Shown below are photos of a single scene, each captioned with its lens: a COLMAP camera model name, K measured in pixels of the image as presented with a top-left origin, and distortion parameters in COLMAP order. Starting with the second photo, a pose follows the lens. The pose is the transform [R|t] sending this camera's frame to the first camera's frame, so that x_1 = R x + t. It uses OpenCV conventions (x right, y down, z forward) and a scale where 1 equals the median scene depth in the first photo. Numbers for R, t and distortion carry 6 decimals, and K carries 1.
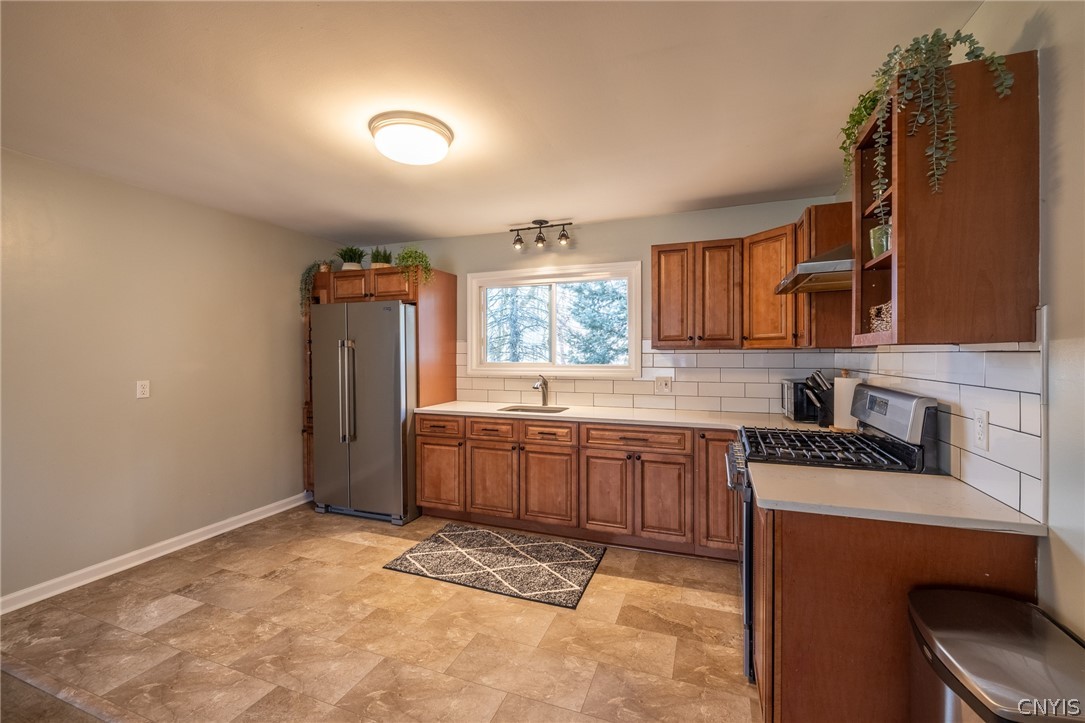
lens RADIAL K [[455.0, 0, 539.1], [0, 455.0, 356.1], [0, 0, 1]] dist [-0.000779, 0.000167]
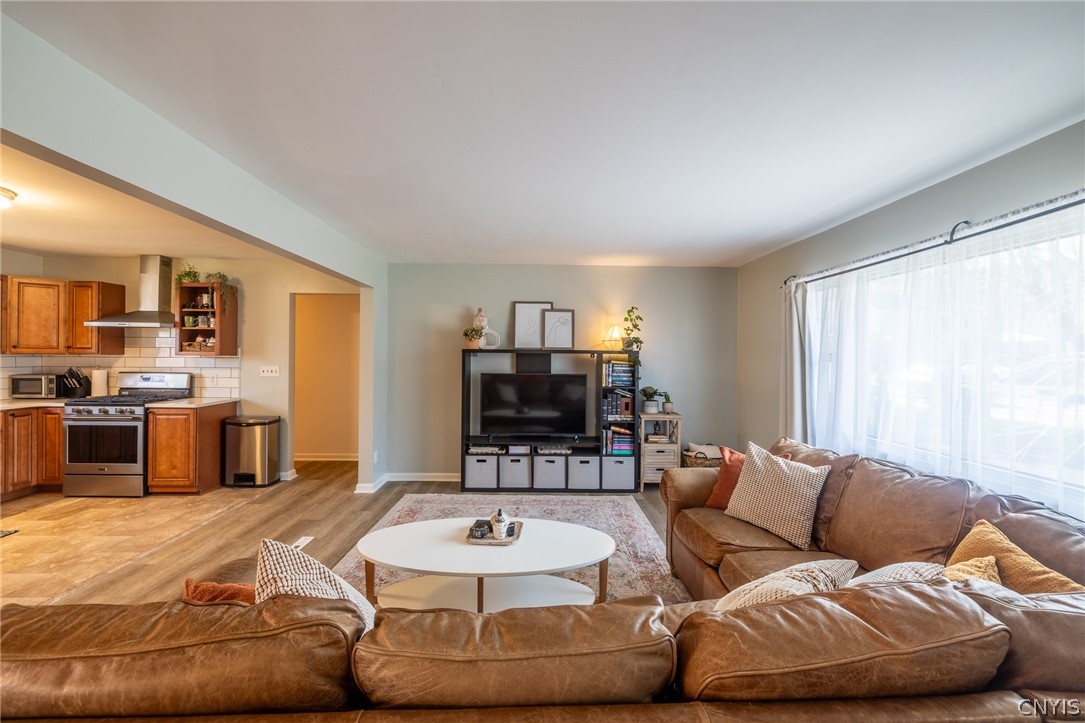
lens RADIAL K [[455.0, 0, 539.1], [0, 455.0, 356.1], [0, 0, 1]] dist [-0.000779, 0.000167]
pose [[-0.375891, 0.001339, 0.926663, -1.595989], [-0.001172, 0.999997, -0.001921, -0.009229], [-0.926663, -0.001808, -0.375888, -0.007288]]
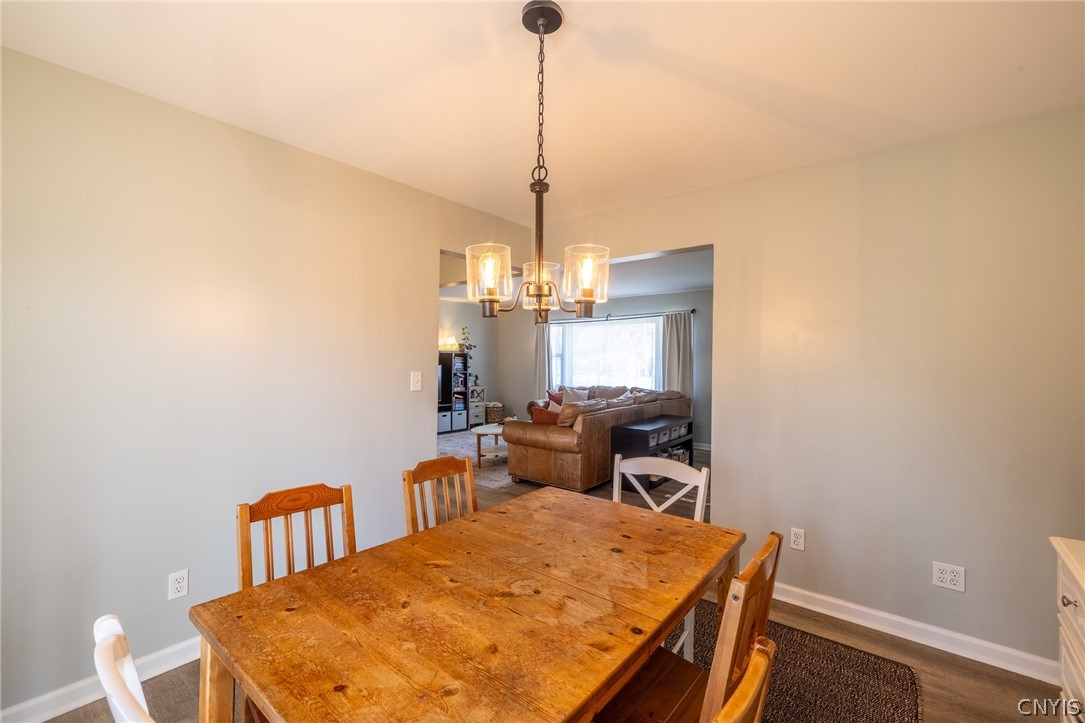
lens RADIAL K [[455.0, 0, 539.1], [0, 455.0, 356.1], [0, 0, 1]] dist [-0.000779, 0.000167]
pose [[-0.948070, -0.006008, 0.318006, -1.587585], [-0.006220, 0.999981, 0.000347, -0.005152], [-0.318002, -0.001650, -0.948088, 1.677839]]
